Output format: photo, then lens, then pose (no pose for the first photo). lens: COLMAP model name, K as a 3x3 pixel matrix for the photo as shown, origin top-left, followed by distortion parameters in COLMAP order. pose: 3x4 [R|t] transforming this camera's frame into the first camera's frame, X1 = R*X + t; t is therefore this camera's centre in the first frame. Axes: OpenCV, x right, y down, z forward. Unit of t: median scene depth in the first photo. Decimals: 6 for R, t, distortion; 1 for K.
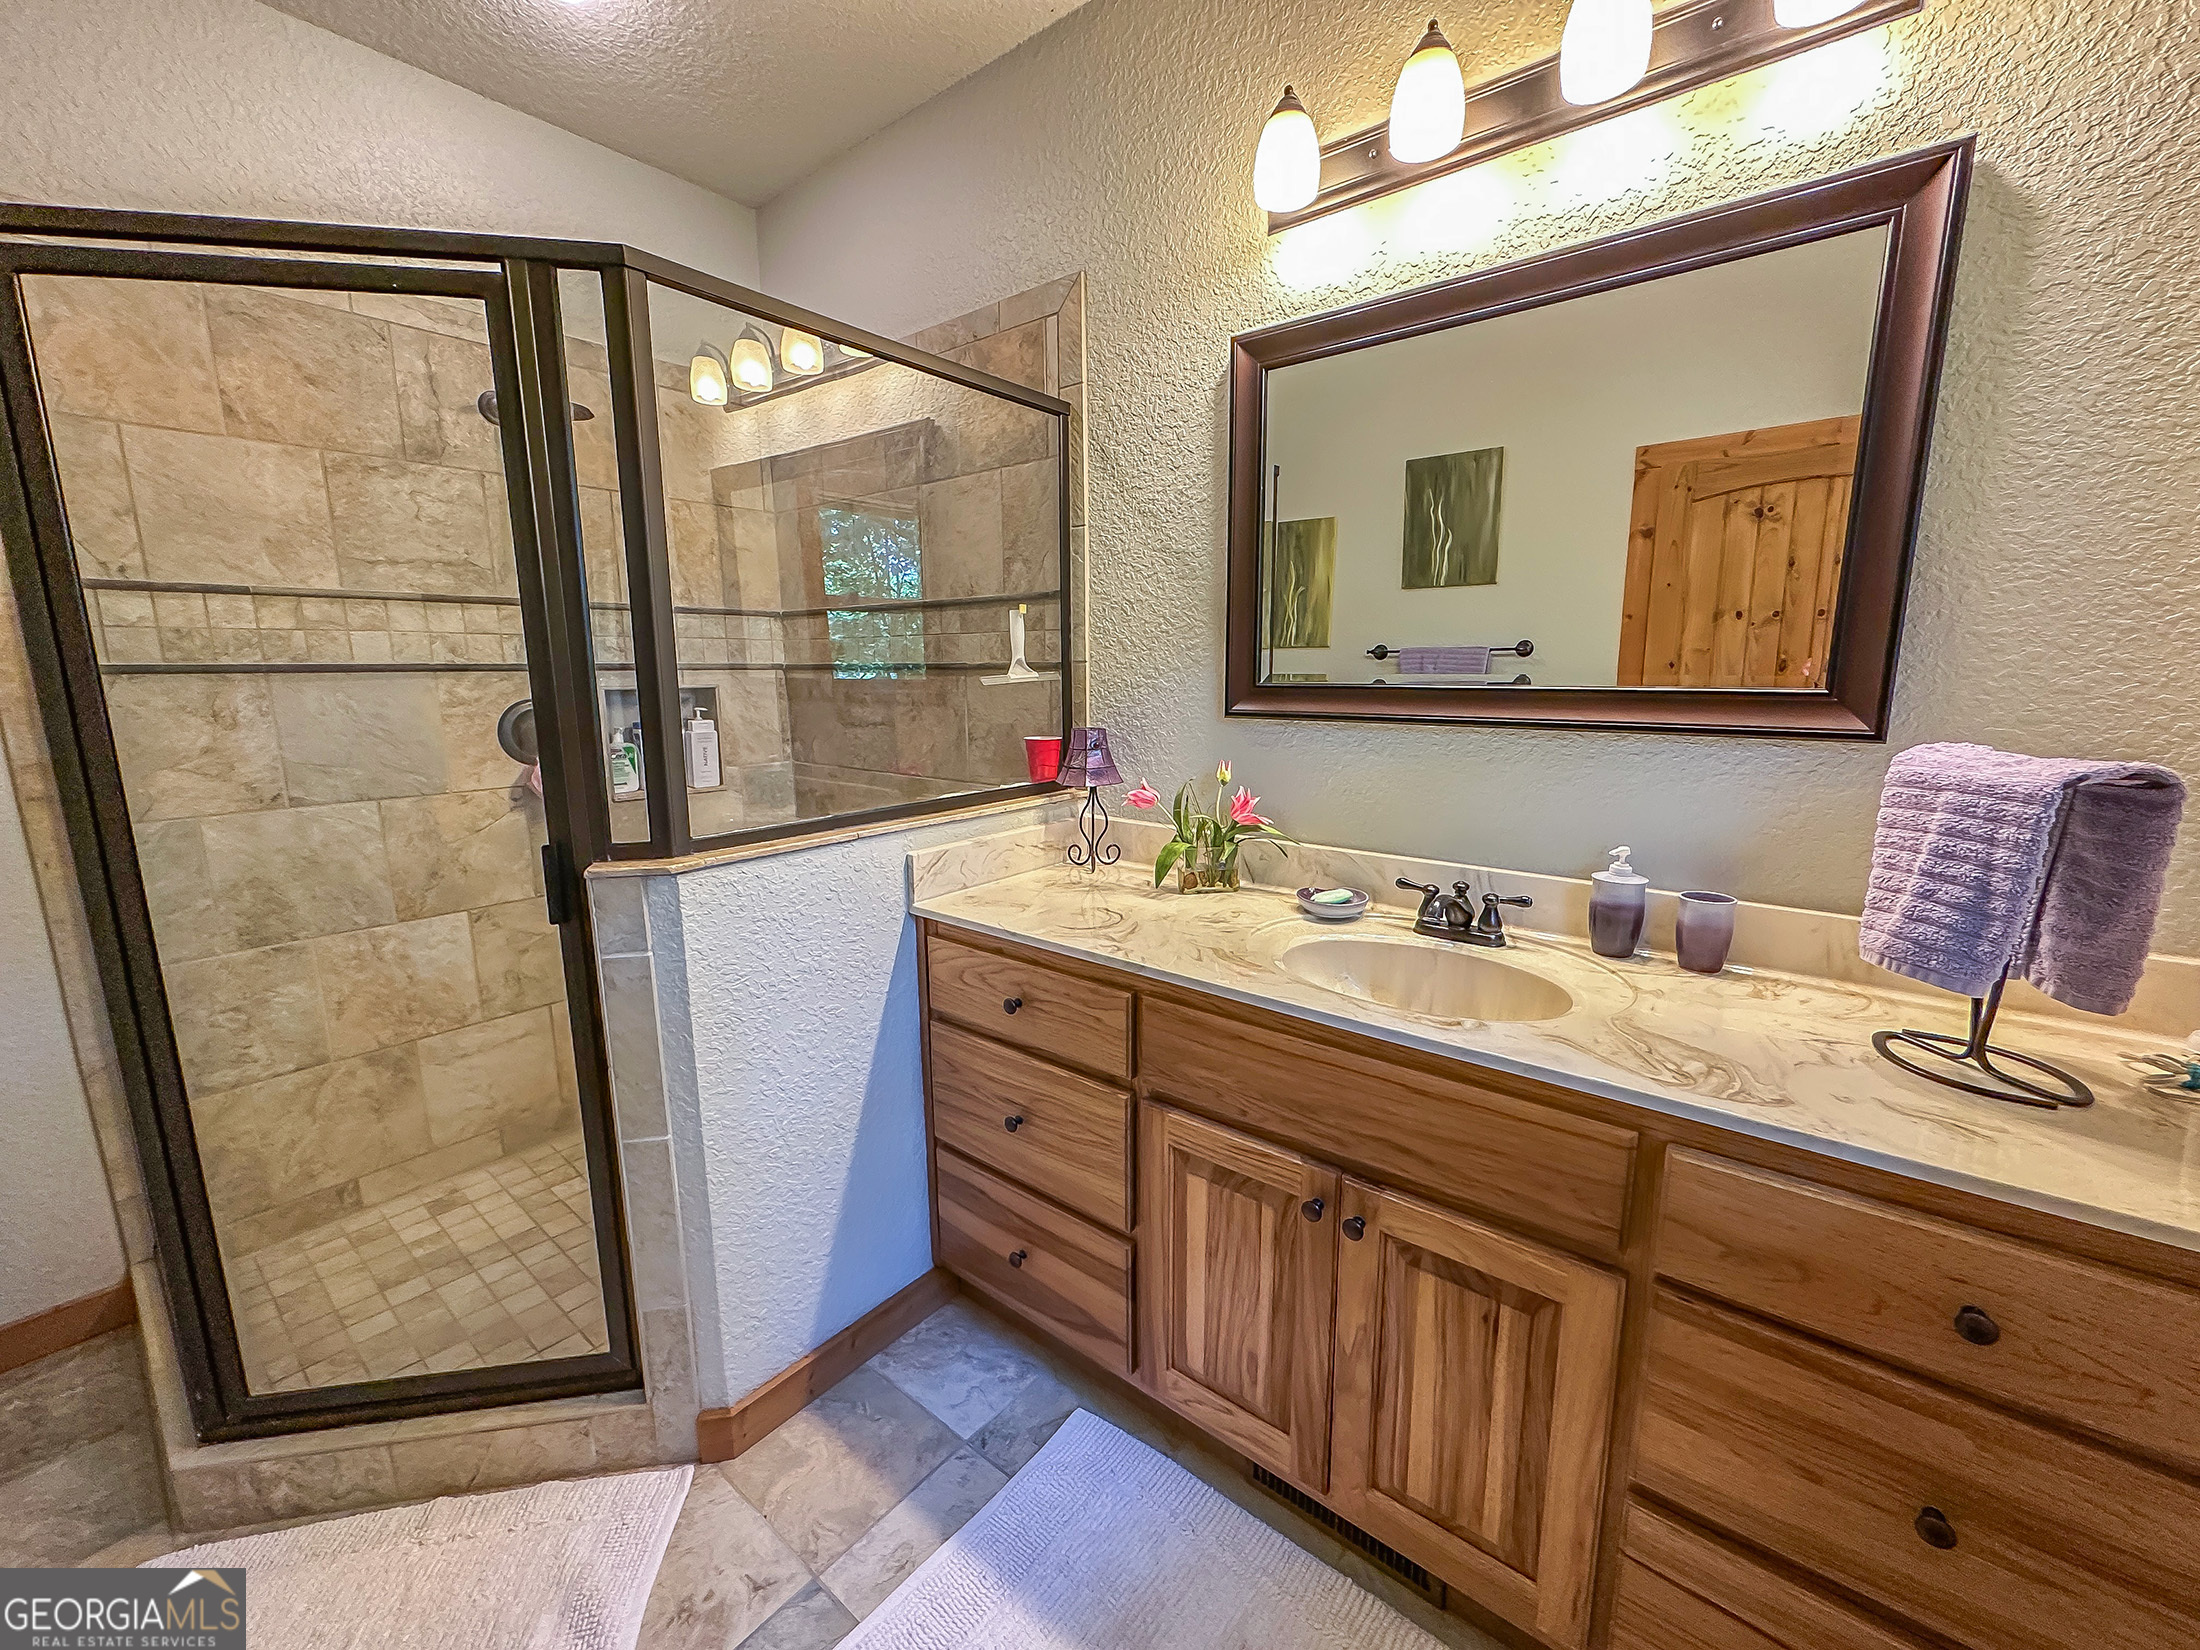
lens RADIAL K [[873.8, 0, 1103.6], [0, 873.8, 820.5], [0, 0, 1]] dist [-0.003057, 0.000404]
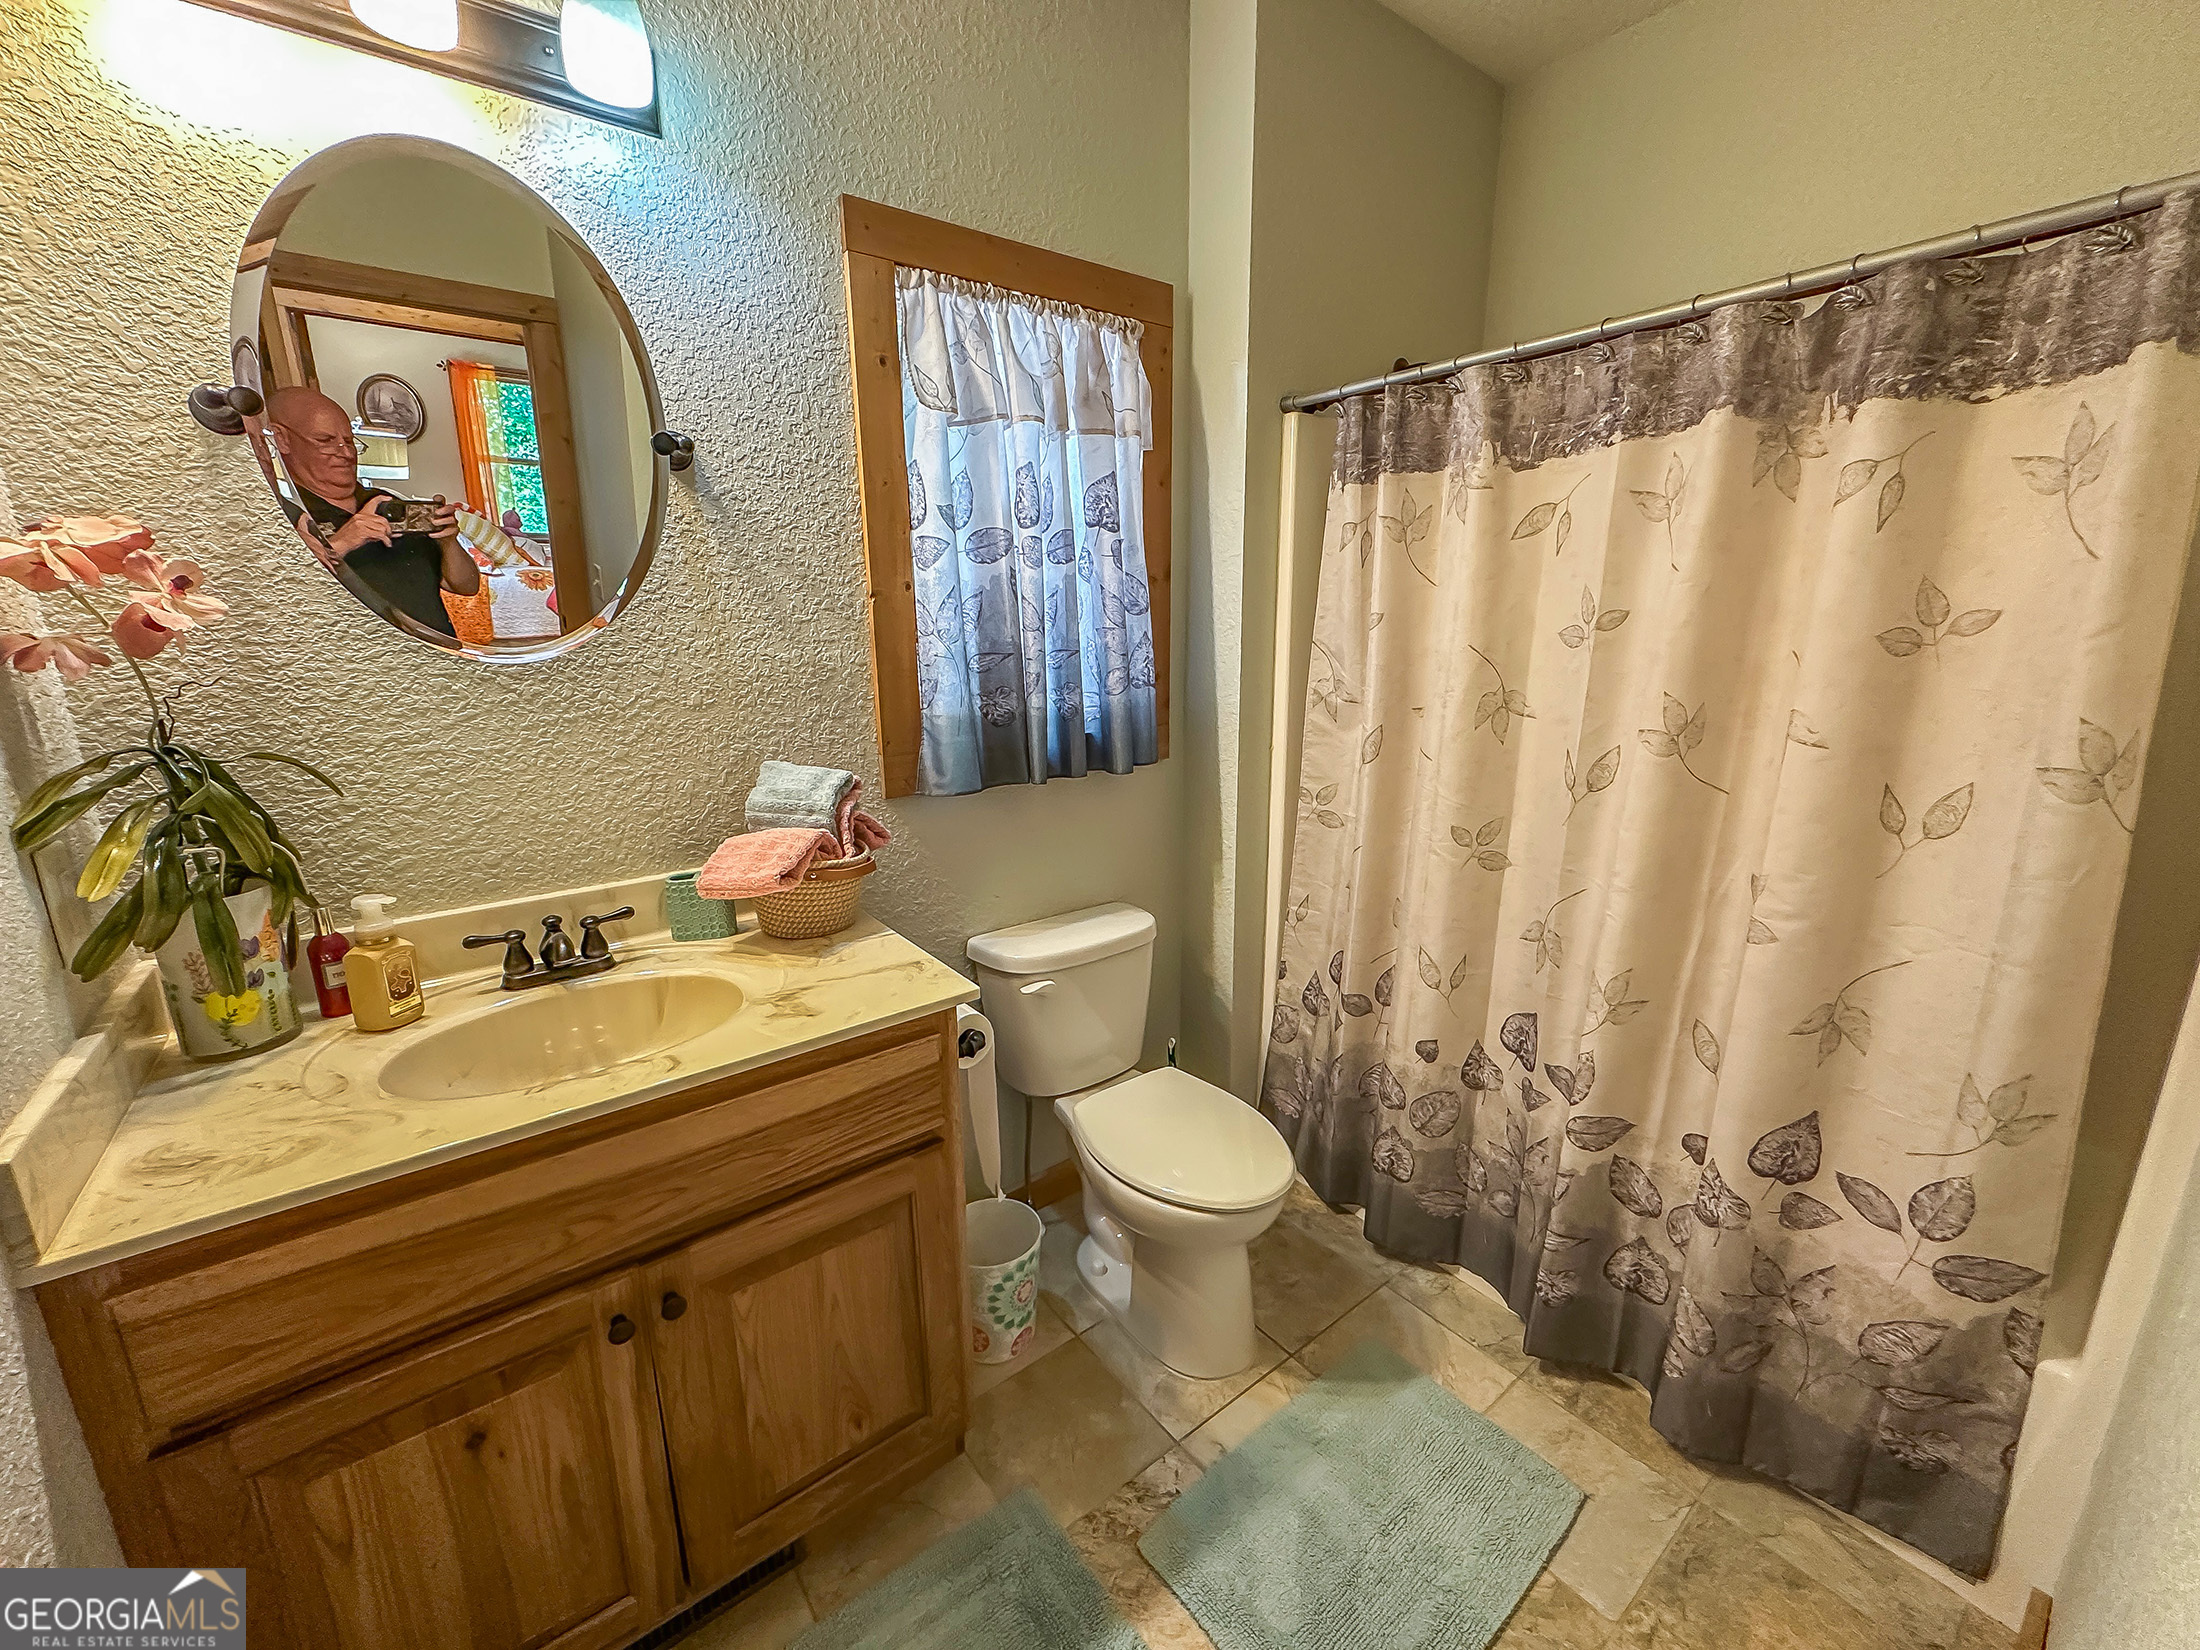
lens RADIAL K [[873.8, 0, 1103.6], [0, 873.8, 820.5], [0, 0, 1]] dist [-0.003057, 0.000404]
pose [[0.236254, -0.219683, 0.946532, -0.281351], [0.171620, 0.968228, 0.181883, -0.090580], [-0.956416, 0.119473, 0.266450, 0.212588]]
